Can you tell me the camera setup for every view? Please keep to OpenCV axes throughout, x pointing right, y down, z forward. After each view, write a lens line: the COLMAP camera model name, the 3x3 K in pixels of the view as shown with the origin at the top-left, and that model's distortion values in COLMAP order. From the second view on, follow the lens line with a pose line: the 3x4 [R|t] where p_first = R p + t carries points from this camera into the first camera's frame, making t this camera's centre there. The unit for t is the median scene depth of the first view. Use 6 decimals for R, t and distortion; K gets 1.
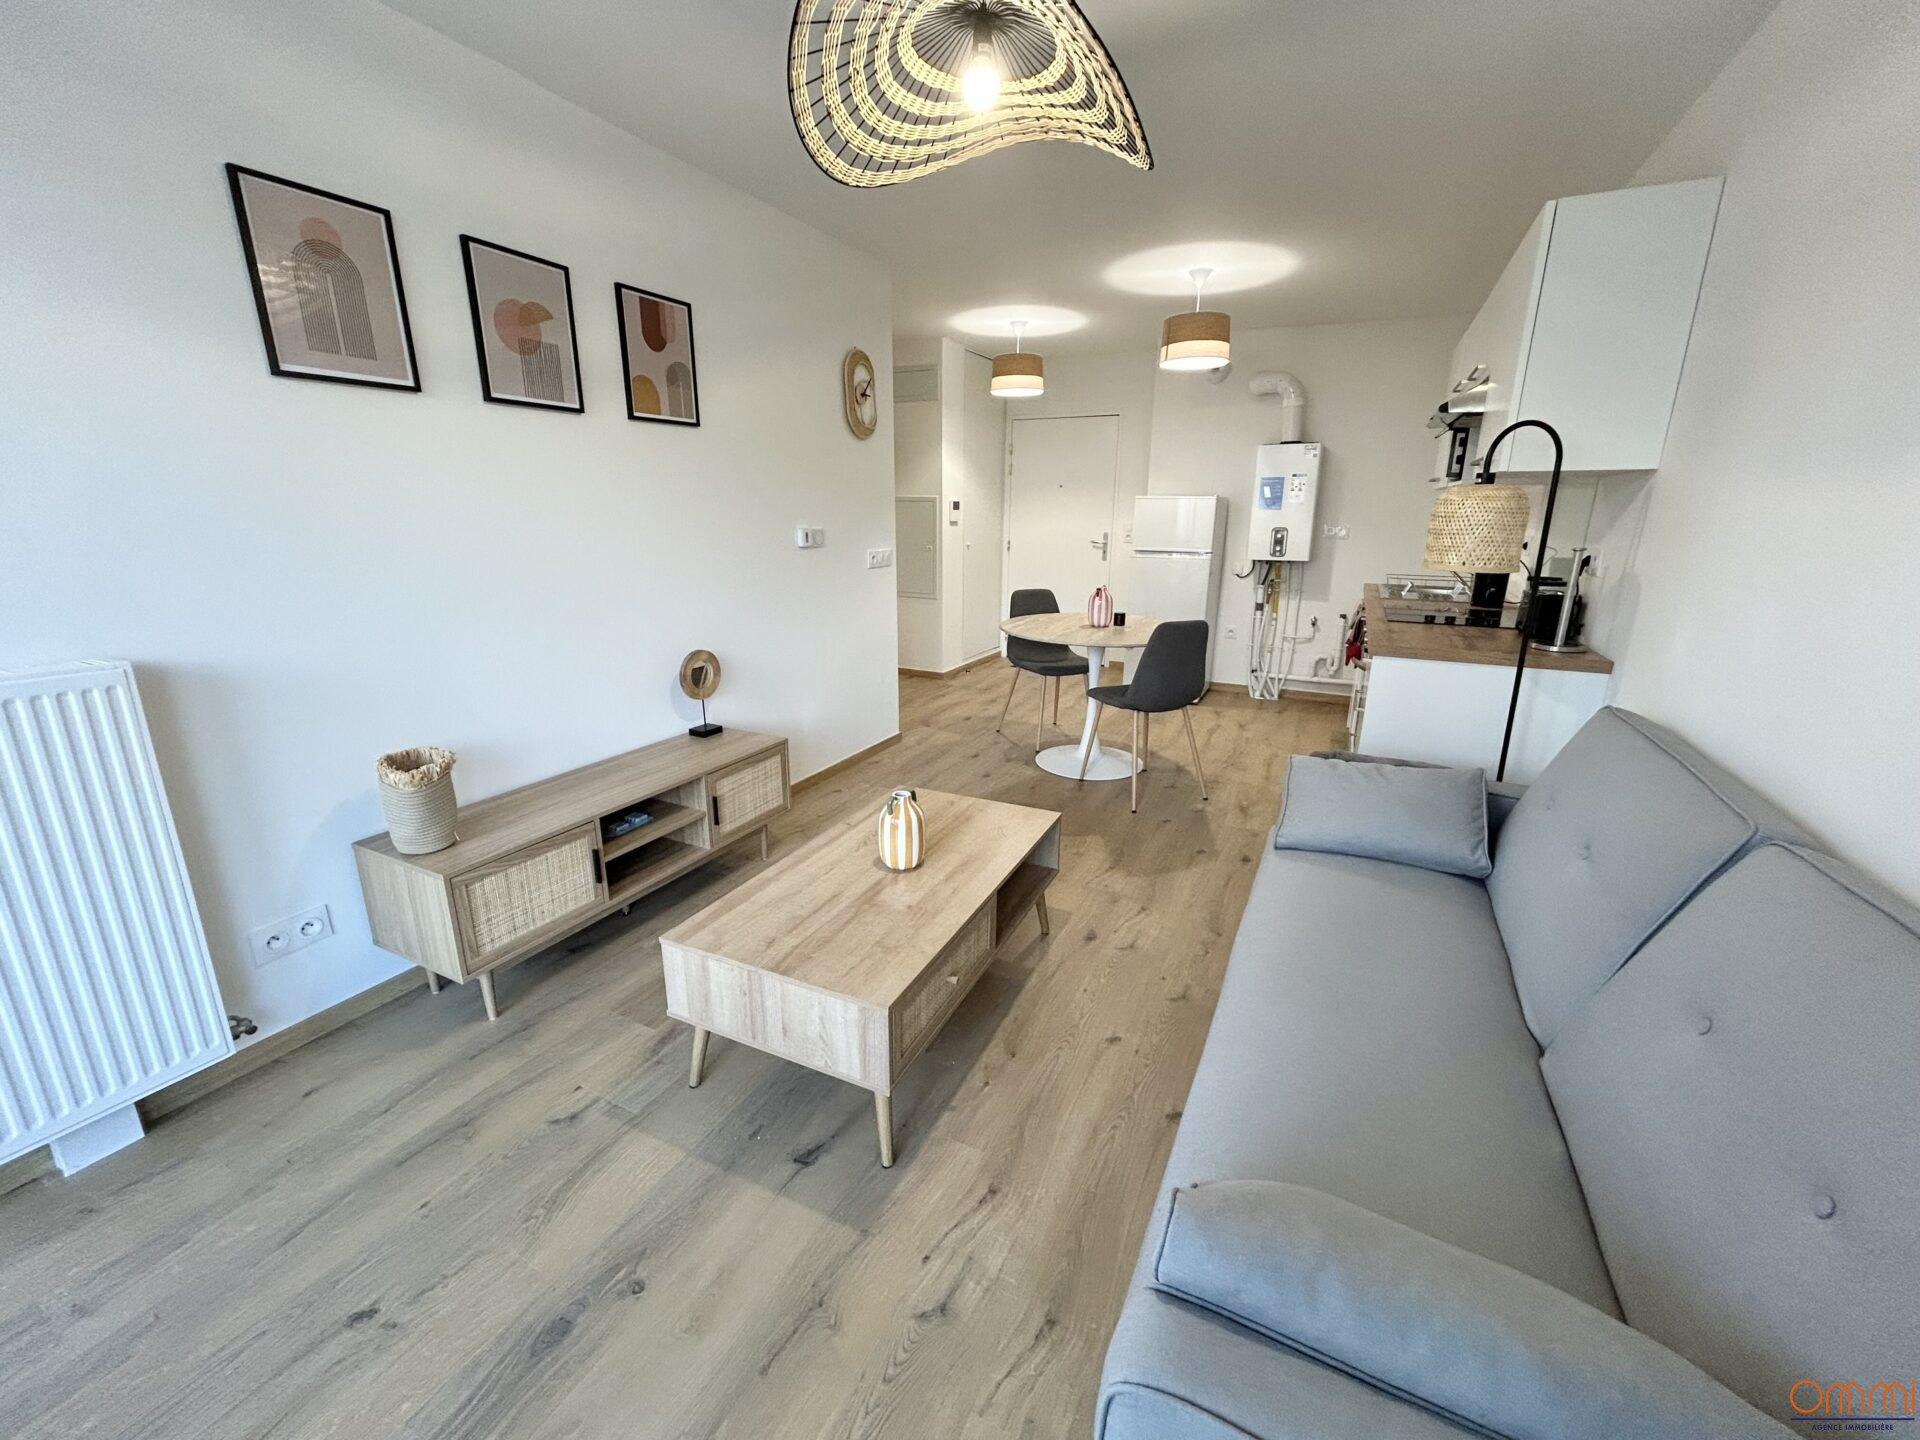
lens RADIAL K [[767.9, 0, 956.2], [0, 767.9, 720.8], [0, 0, 1]] dist [-0.001615, 0.000045]
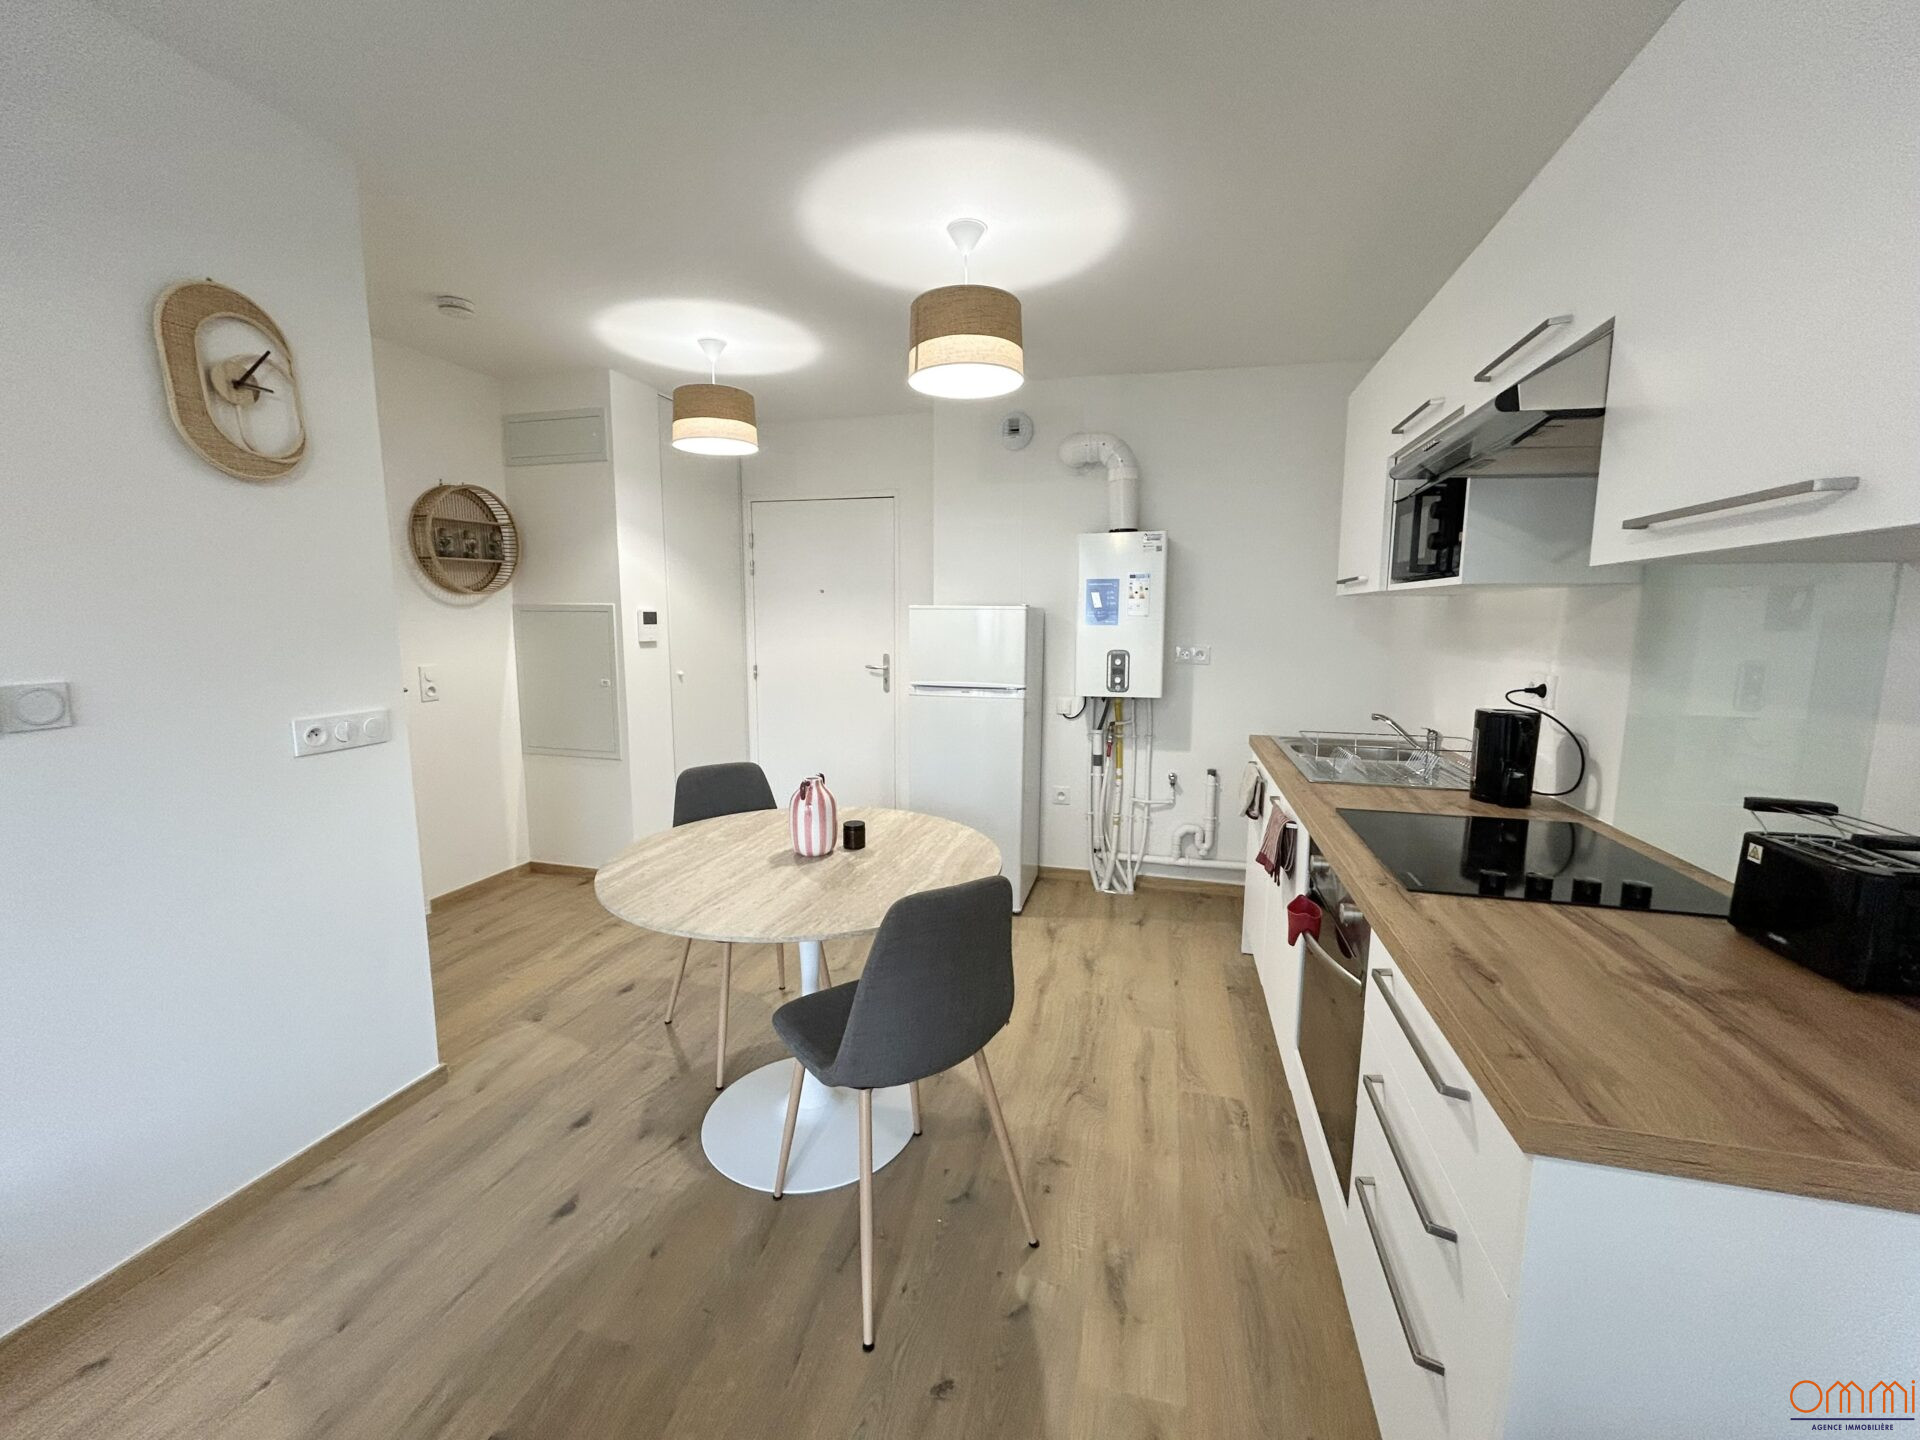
lens RADIAL K [[769.9, 0, 960.0], [0, 769.9, 720.0], [0, 0, 1]] dist [0.000733, 0.000032]
pose [[0.977731, -0.028040, 0.207983, 0.156985], [0.056022, 0.989943, -0.129900, -0.122776], [-0.202249, 0.138659, 0.969469, 0.418535]]
